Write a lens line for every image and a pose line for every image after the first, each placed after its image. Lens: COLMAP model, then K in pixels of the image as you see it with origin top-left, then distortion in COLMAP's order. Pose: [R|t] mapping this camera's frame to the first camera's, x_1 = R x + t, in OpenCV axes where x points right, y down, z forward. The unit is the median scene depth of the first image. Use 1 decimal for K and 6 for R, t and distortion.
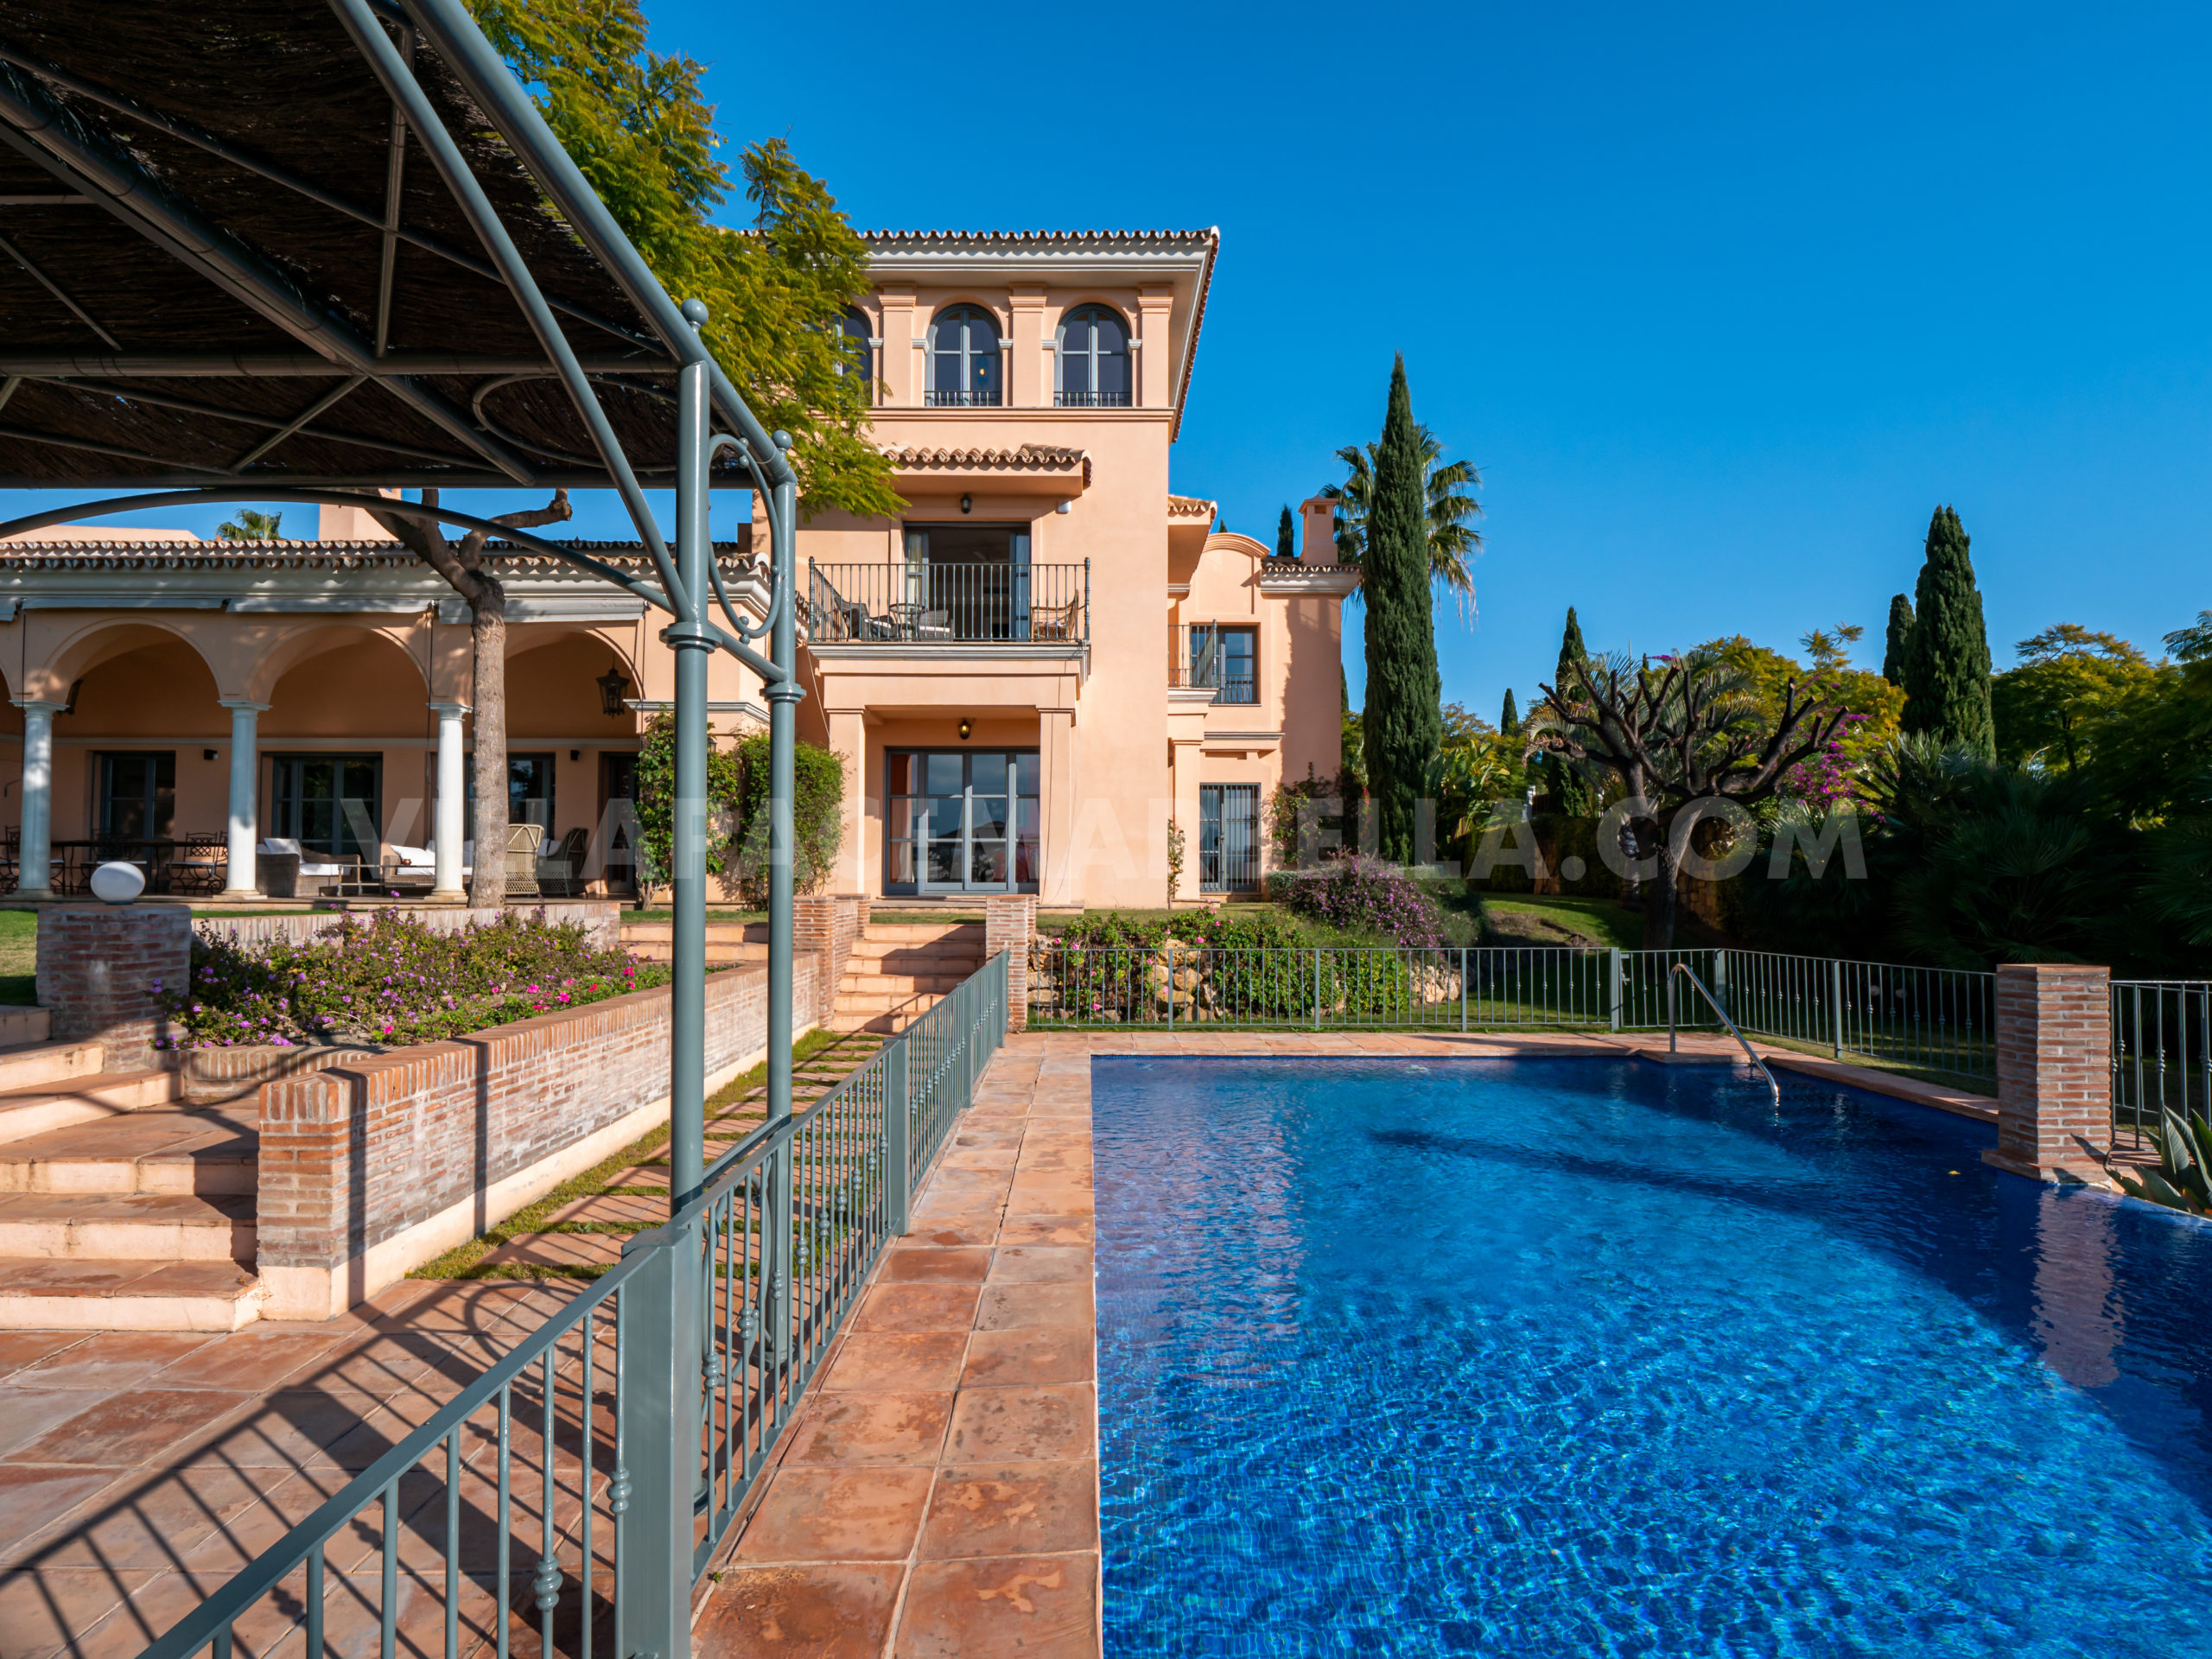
lens RADIAL K [[1087.3, 0, 1095.6], [0, 1087.3, 835.3], [0, 0, 1]] dist [-0.009072, -0.006115]
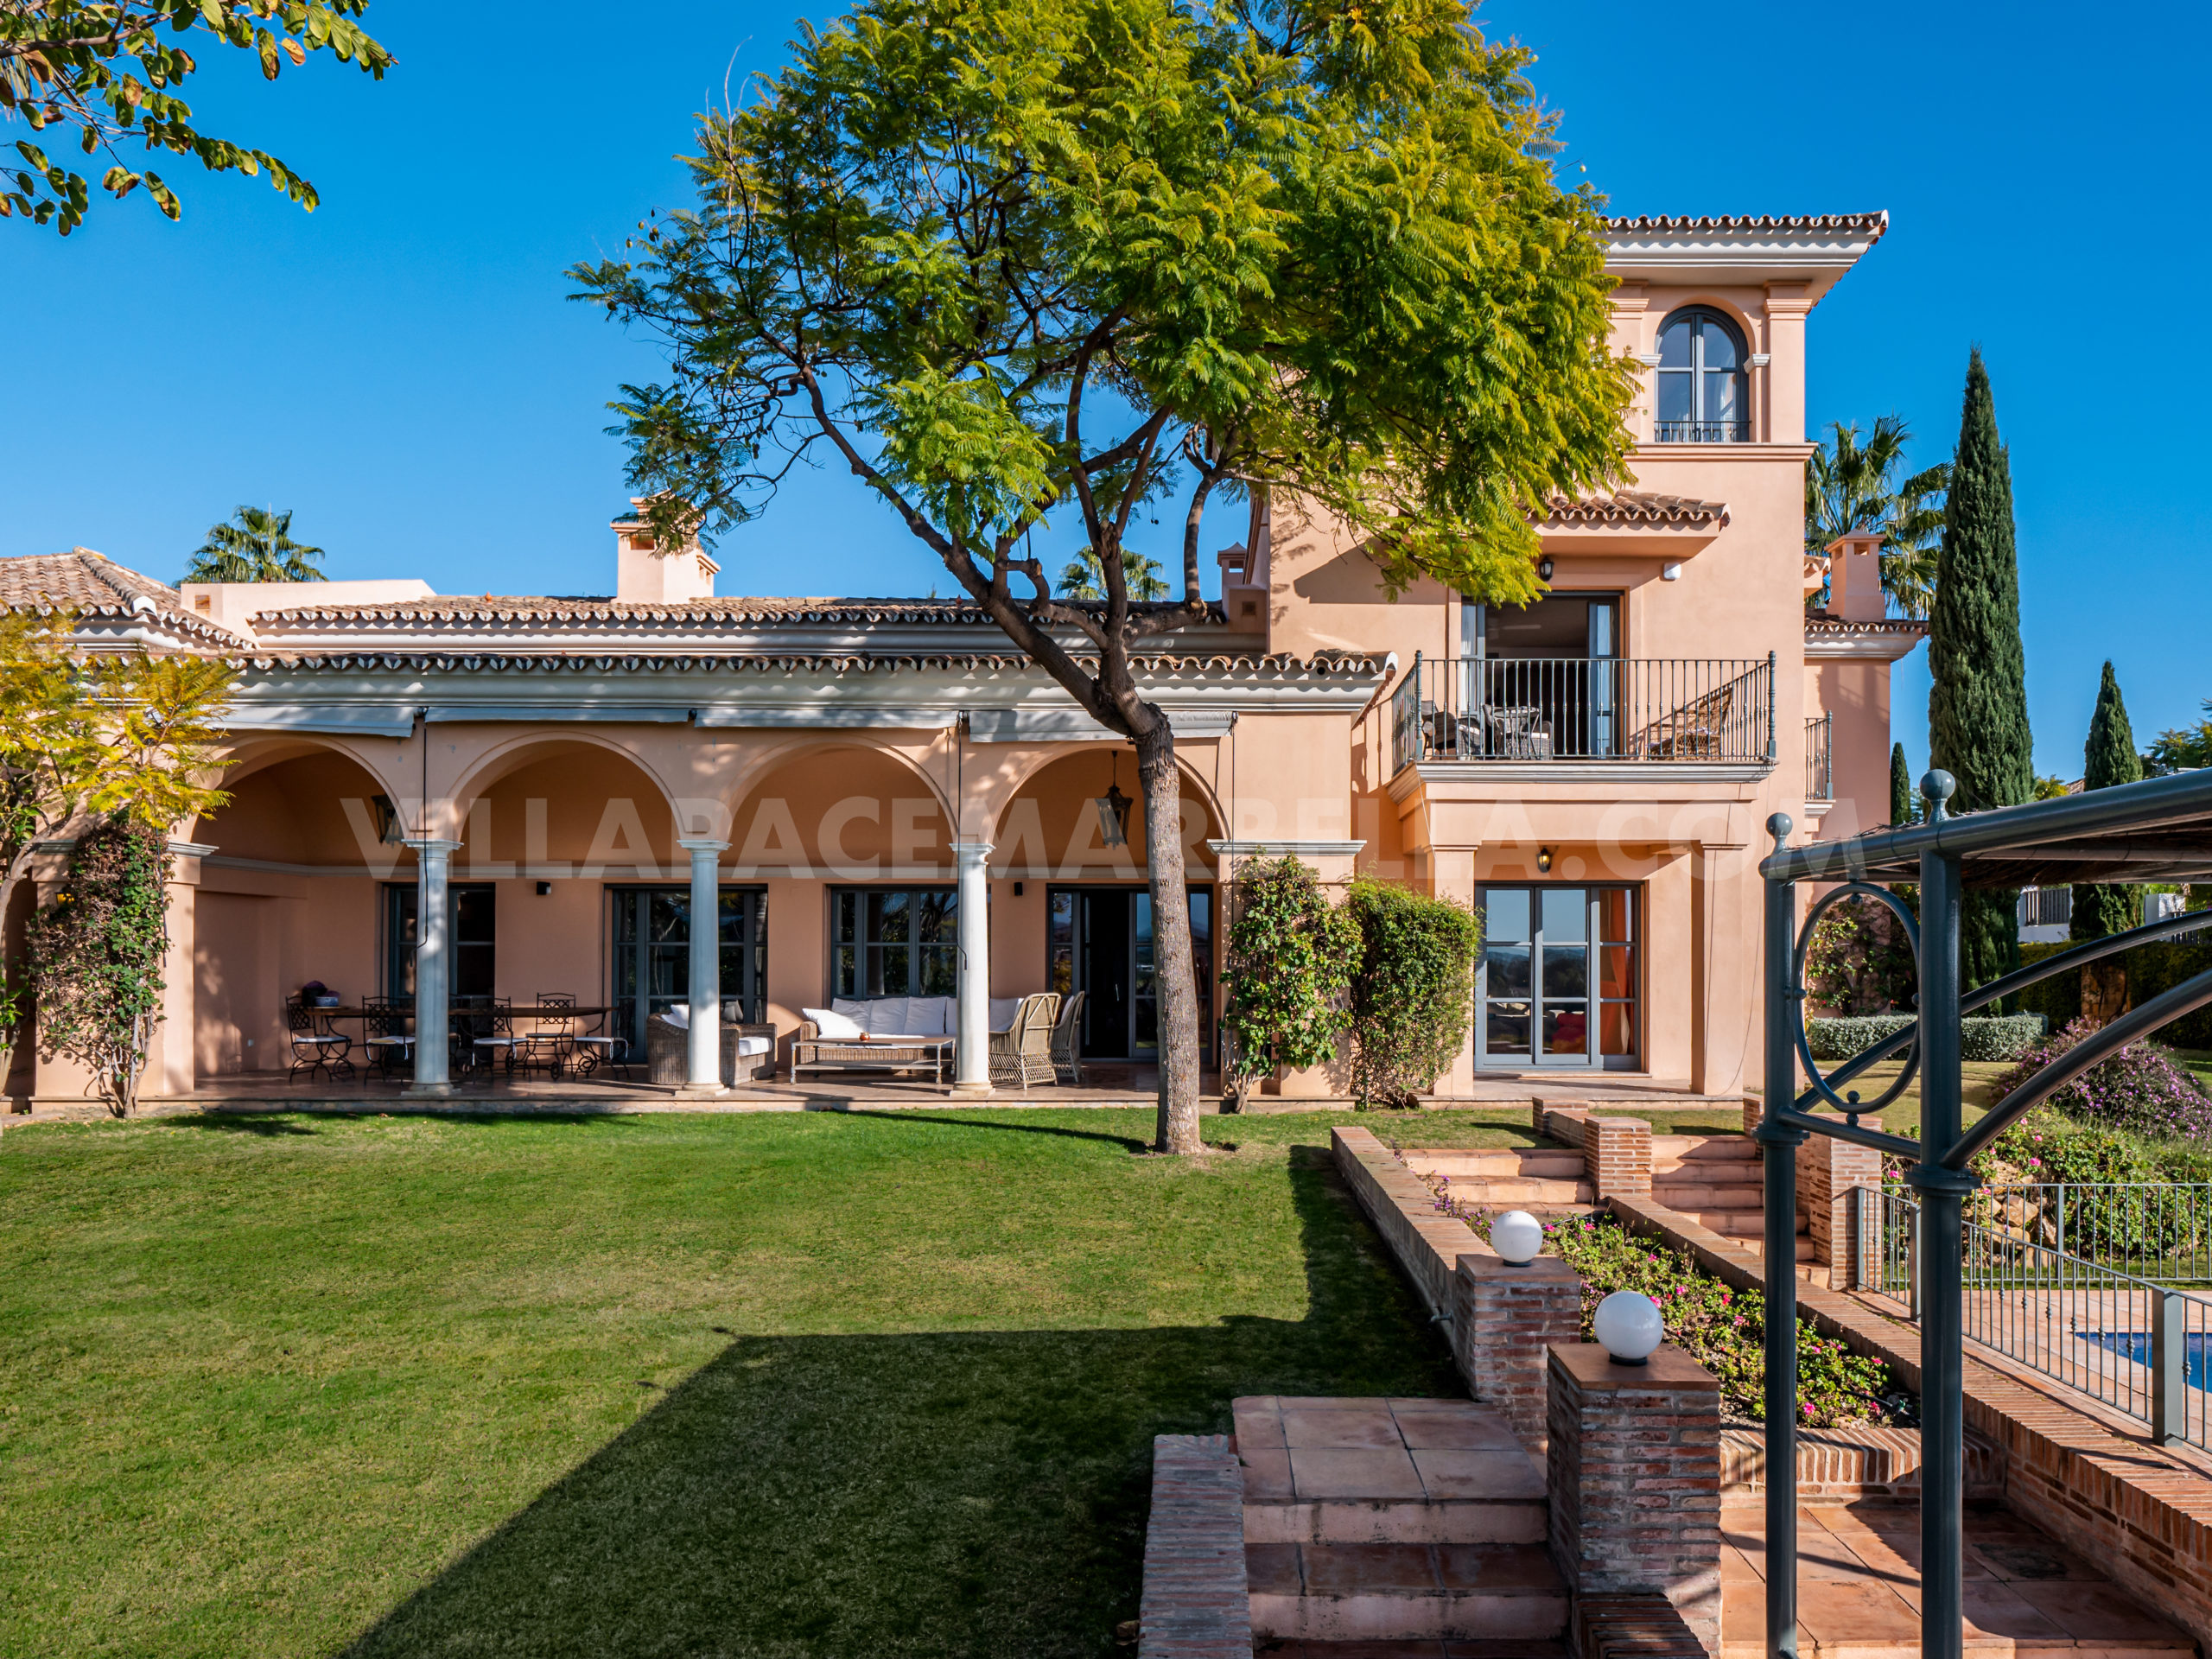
lens RADIAL K [[1419.5, 0, 1209.3], [0, 1419.5, 947.7], [0, 0, 1]] dist [-0.019681, 0.013655]
pose [[0.999996, -0.001567, 0.002365, -0.436016], [0.001493, 0.999520, 0.030954, -0.079640], [-0.002413, -0.030950, 0.999518, -0.022923]]
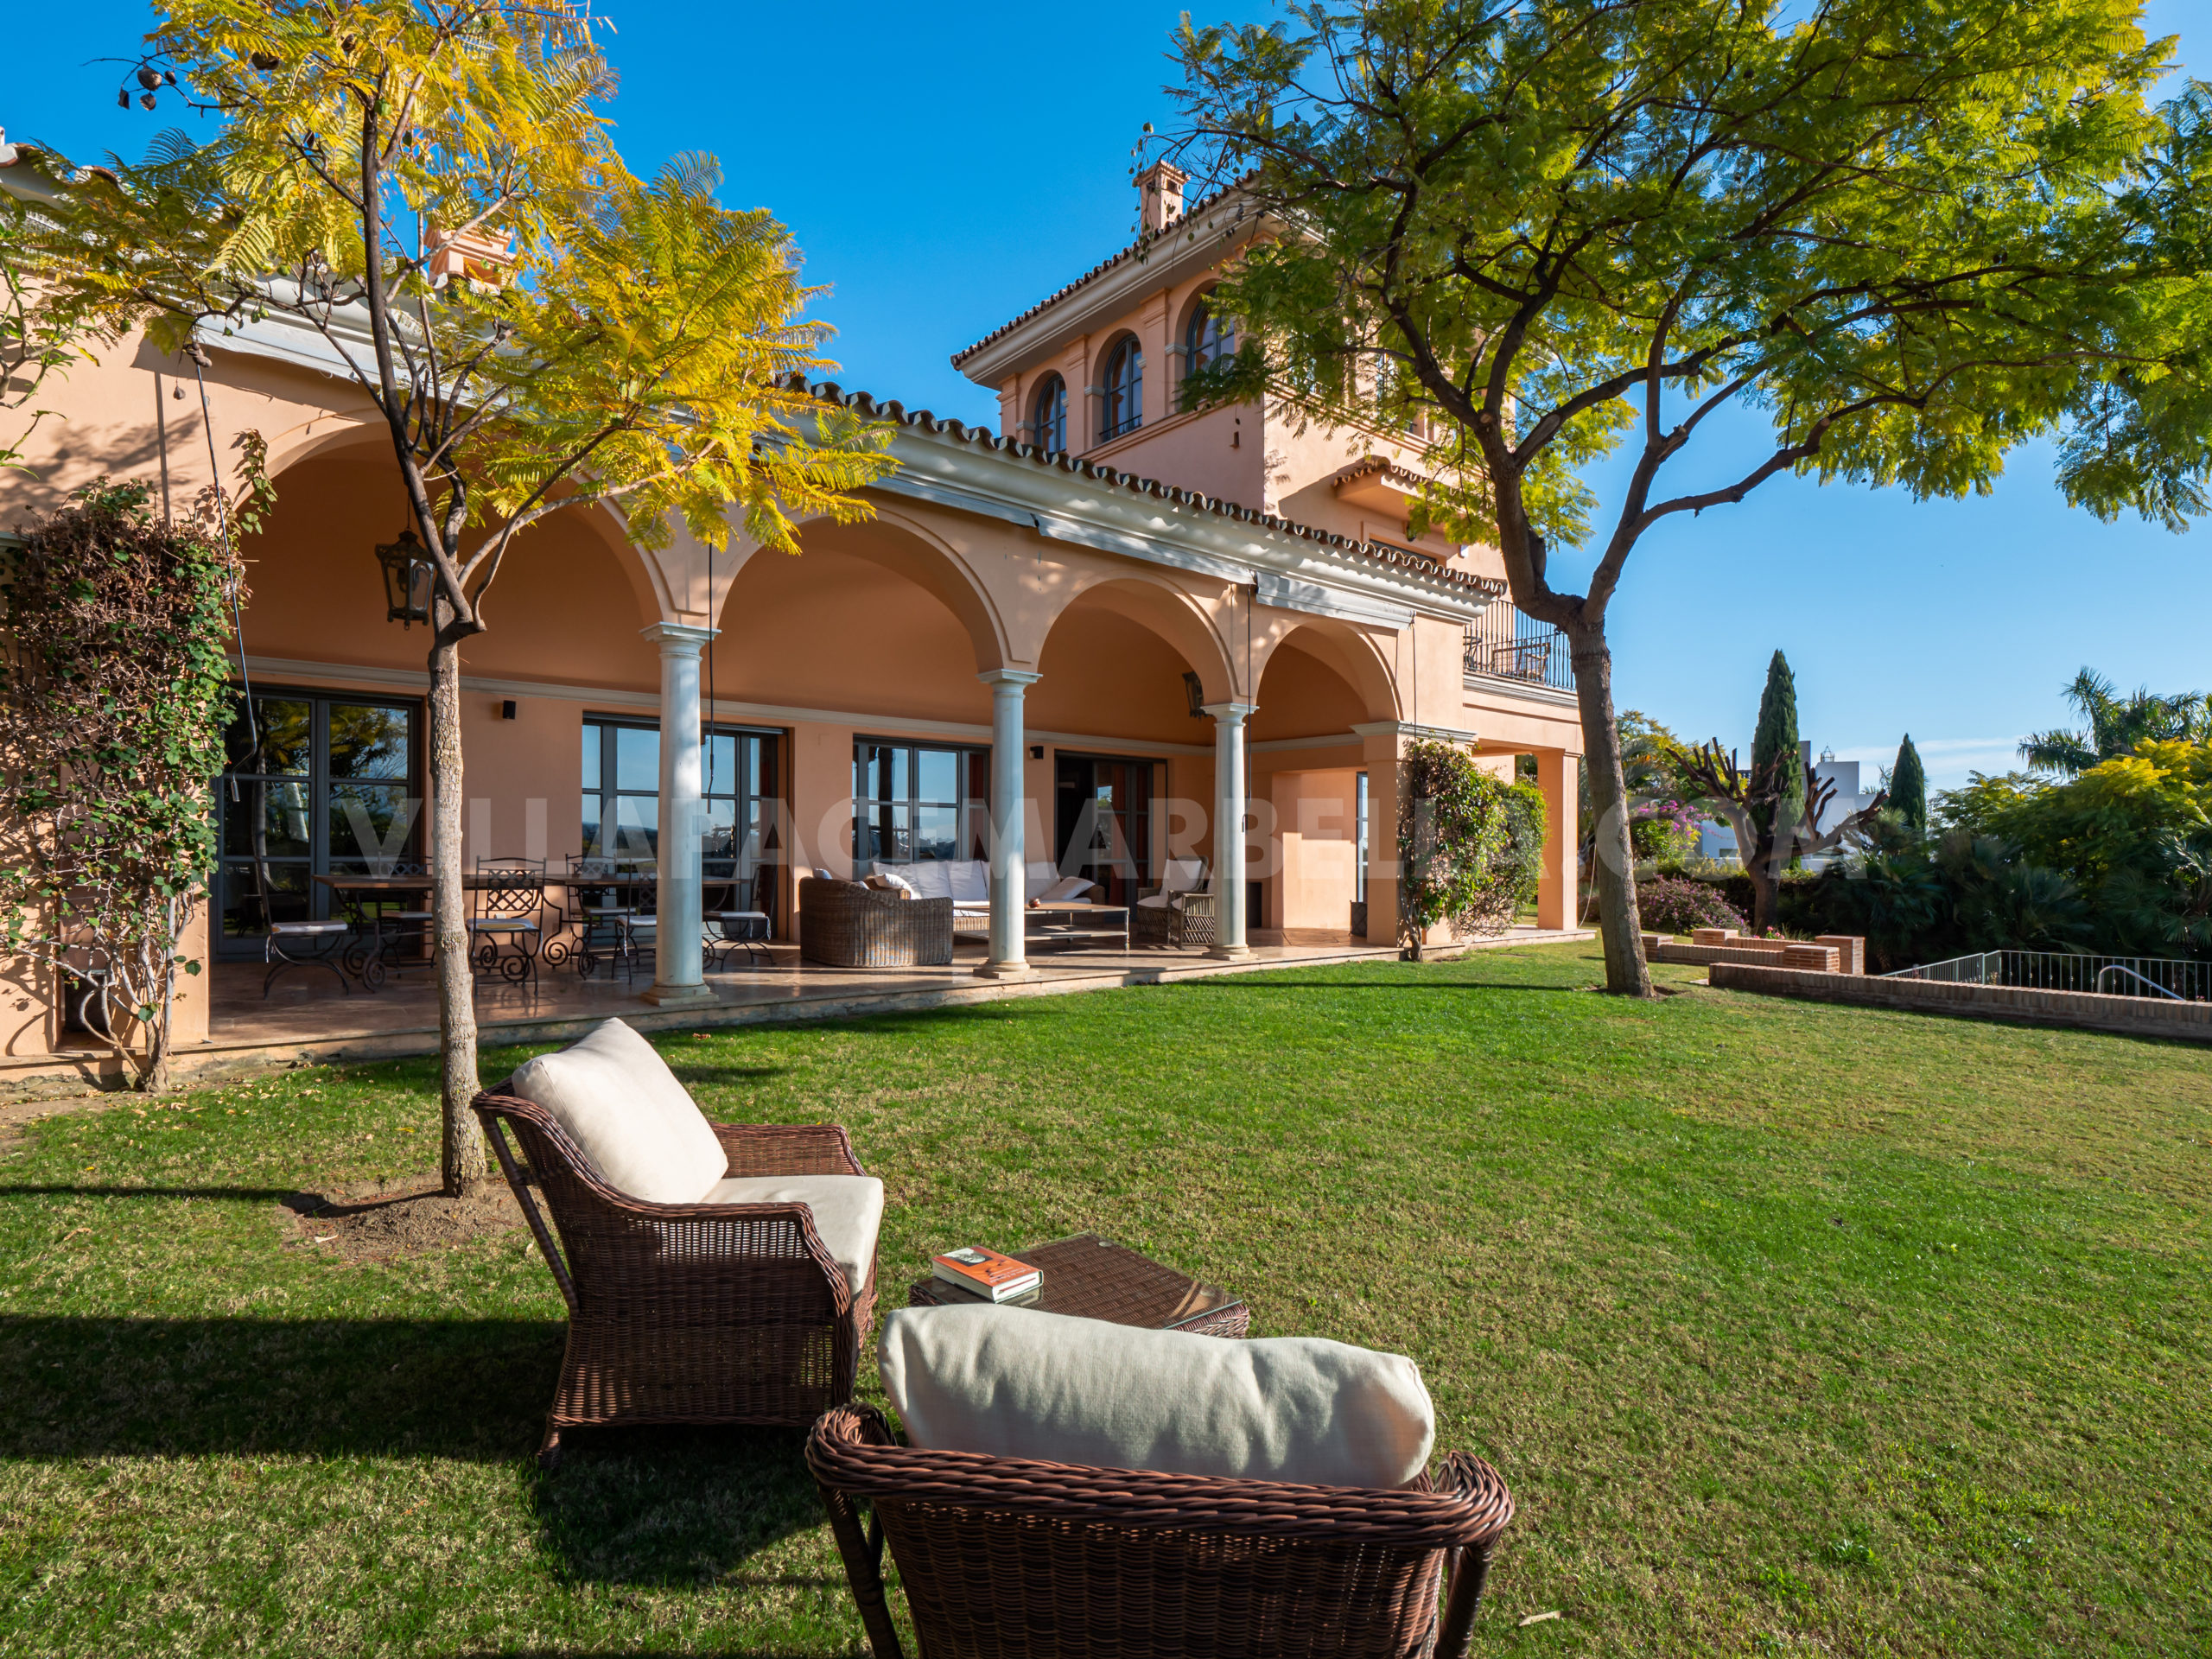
lens RADIAL K [[1087.3, 0, 1057.3], [0, 1087.3, 817.1], [0, 0, 1]] dist [-0.009072, -0.006115]
pose [[0.788150, 0.022897, 0.615057, -1.193205], [-0.038219, 0.999200, 0.011778, -0.046260], [-0.614295, -0.032790, 0.788395, 0.471916]]
